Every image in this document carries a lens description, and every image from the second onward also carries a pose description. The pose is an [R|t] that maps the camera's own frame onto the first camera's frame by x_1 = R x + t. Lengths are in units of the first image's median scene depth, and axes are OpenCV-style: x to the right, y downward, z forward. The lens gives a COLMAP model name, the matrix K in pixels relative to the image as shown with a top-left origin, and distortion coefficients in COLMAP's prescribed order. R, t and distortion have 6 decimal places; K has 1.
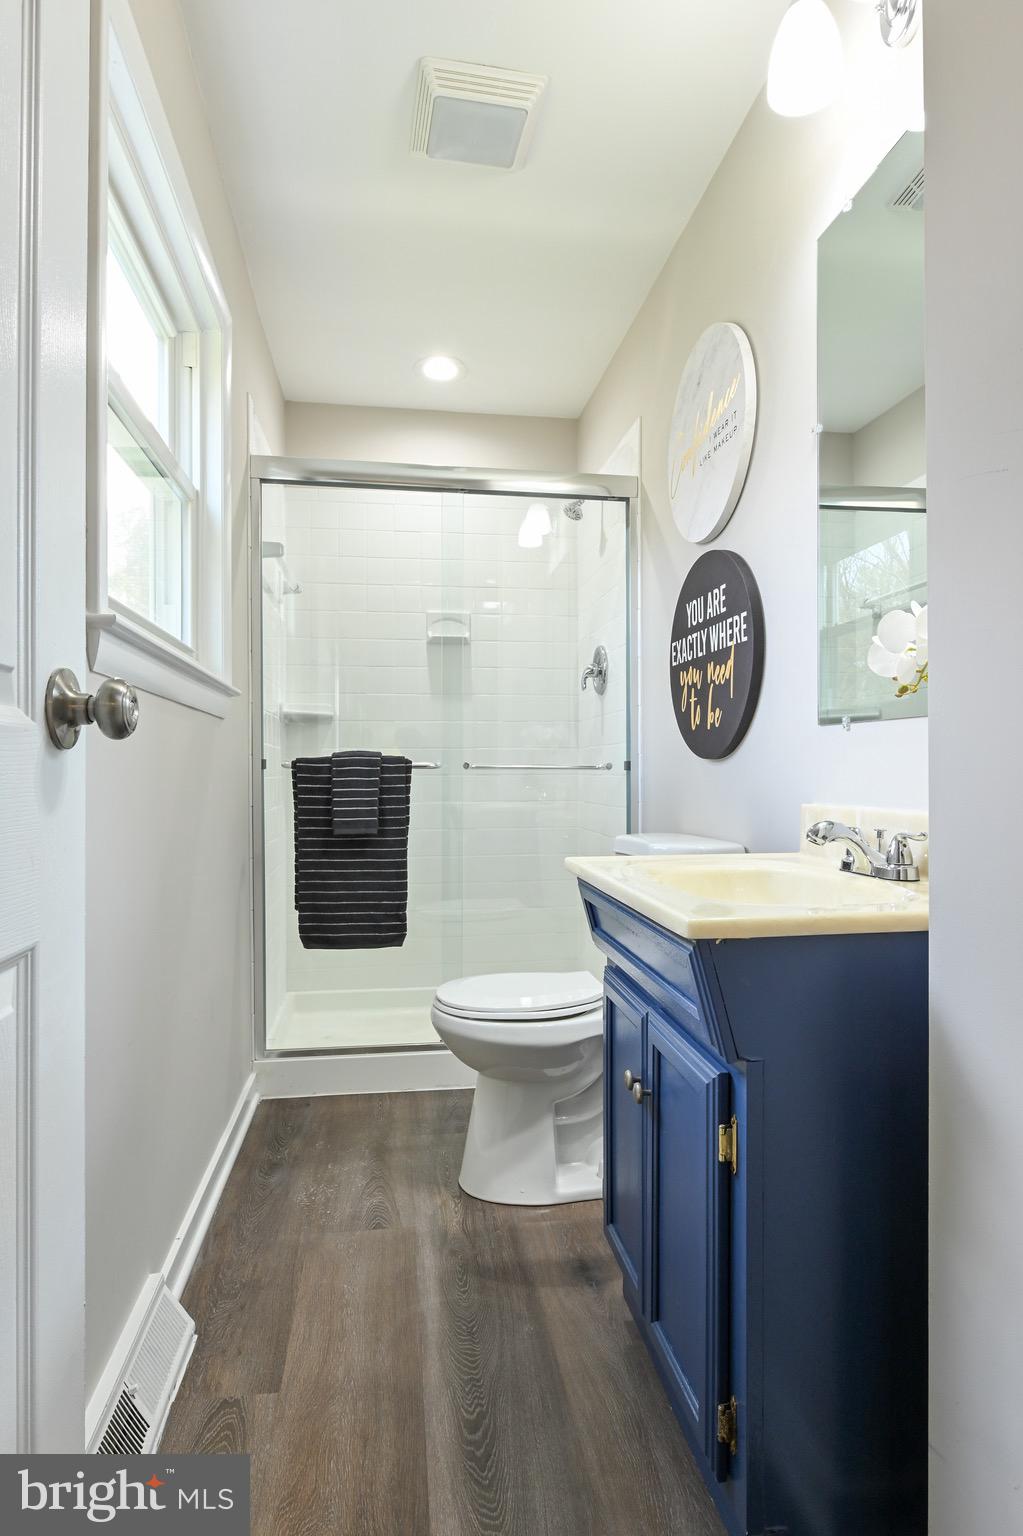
lens RADIAL K [[833.7, 0, 516.8], [0, 833.7, 766.6], [0, 0, 1]] dist [0.006535, 0.000196]
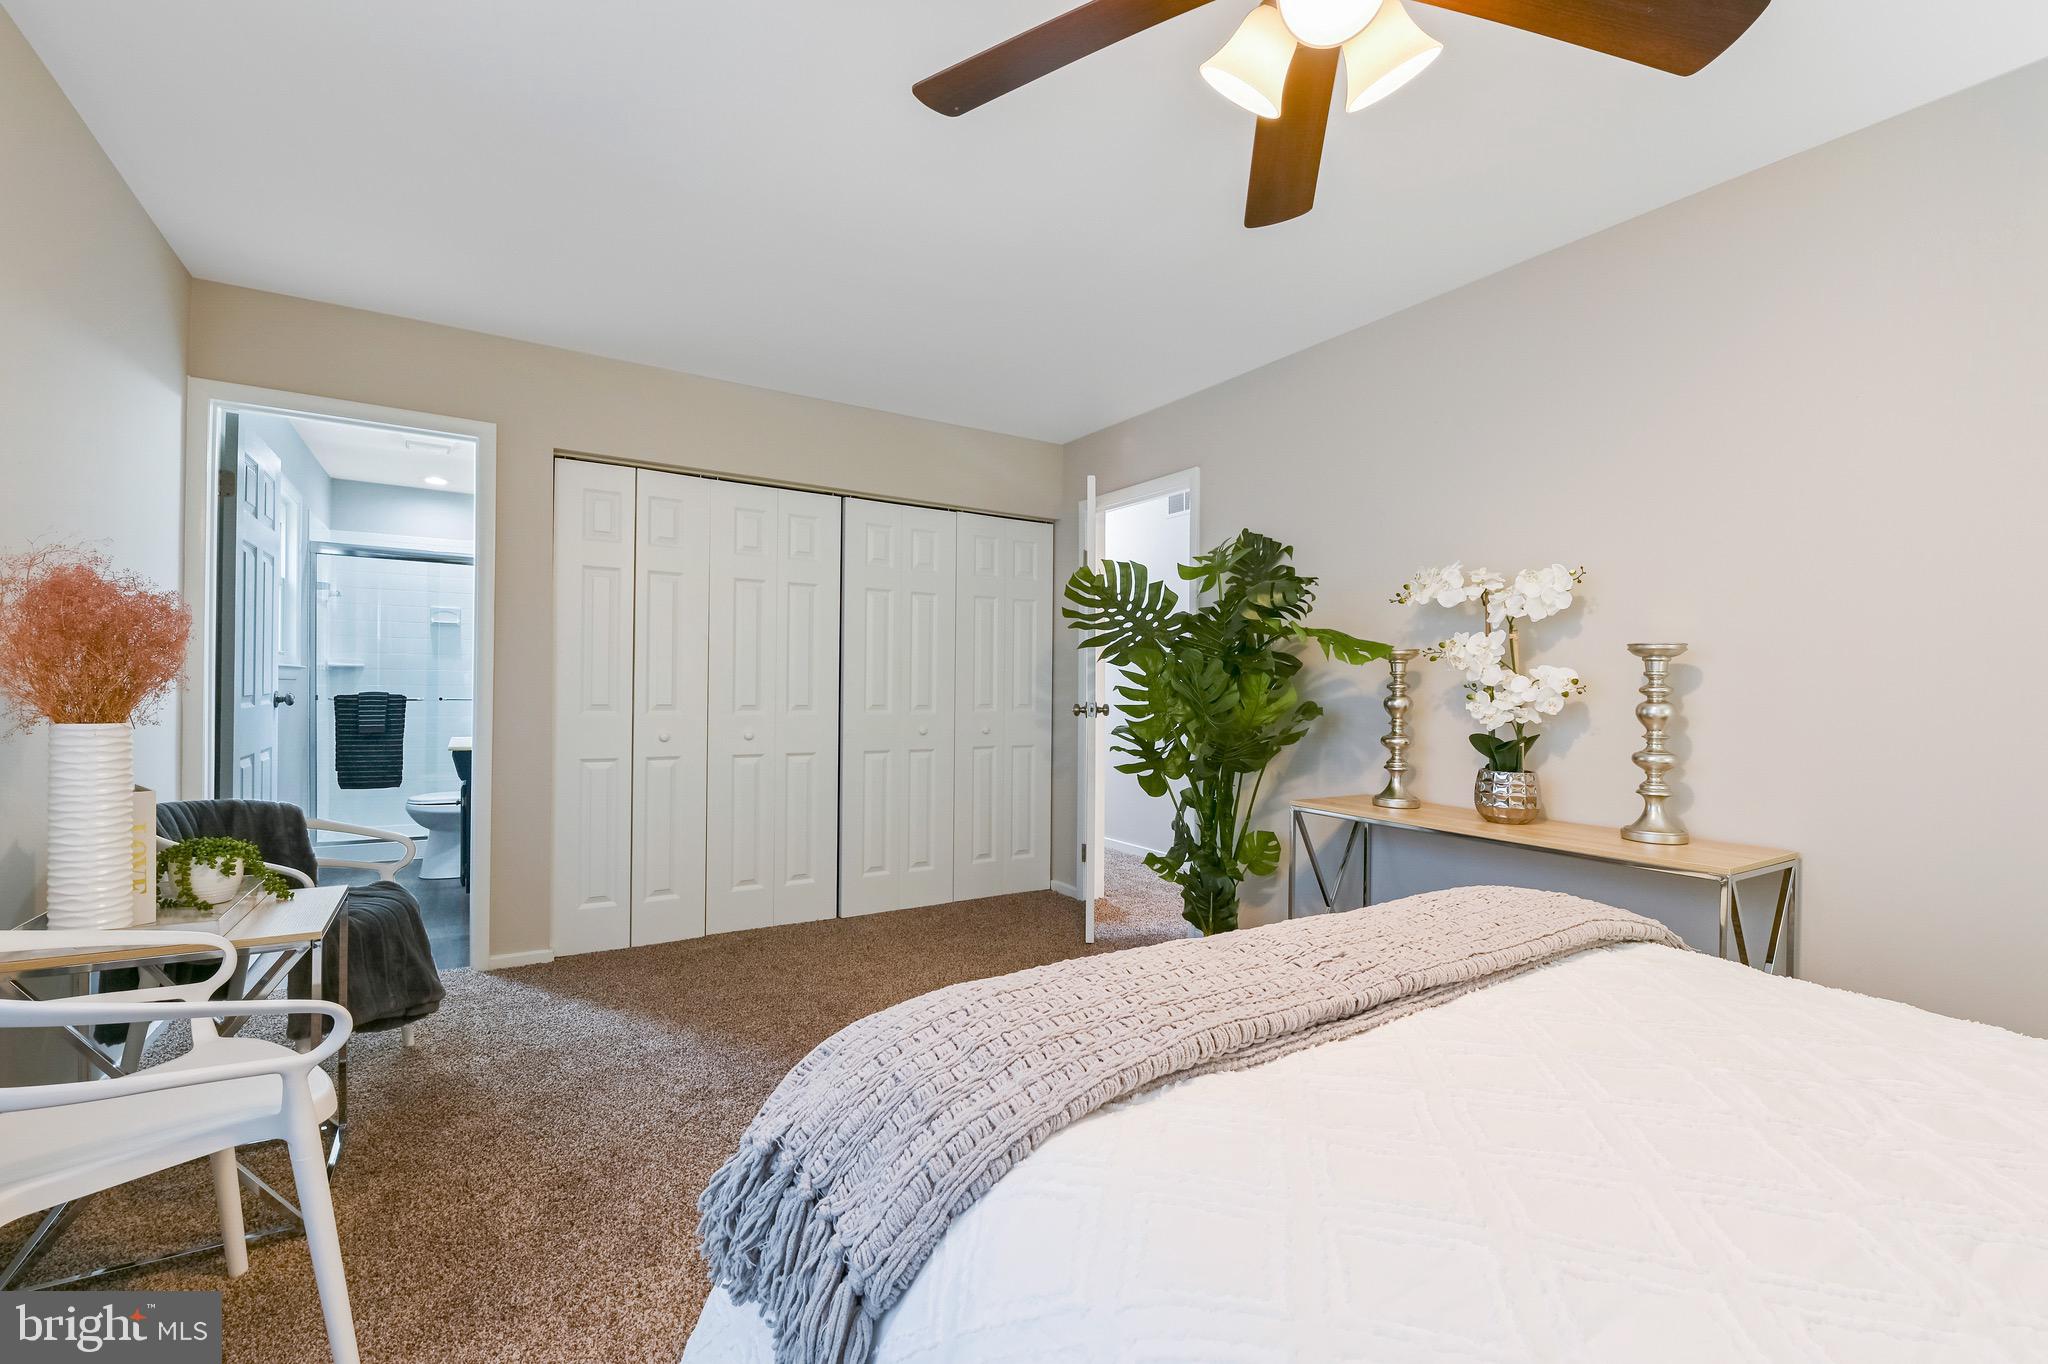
lens RADIAL K [[854.1, 0, 1017.6], [0, 854.1, 686.3], [0, 0, 1]] dist [-0.004079, -0.000241]
pose [[0.917320, 0.009955, 0.398026, 0.415305], [-0.013837, 0.999881, 0.006880, -0.067496], [-0.397910, -0.011819, 0.917348, -1.509422]]
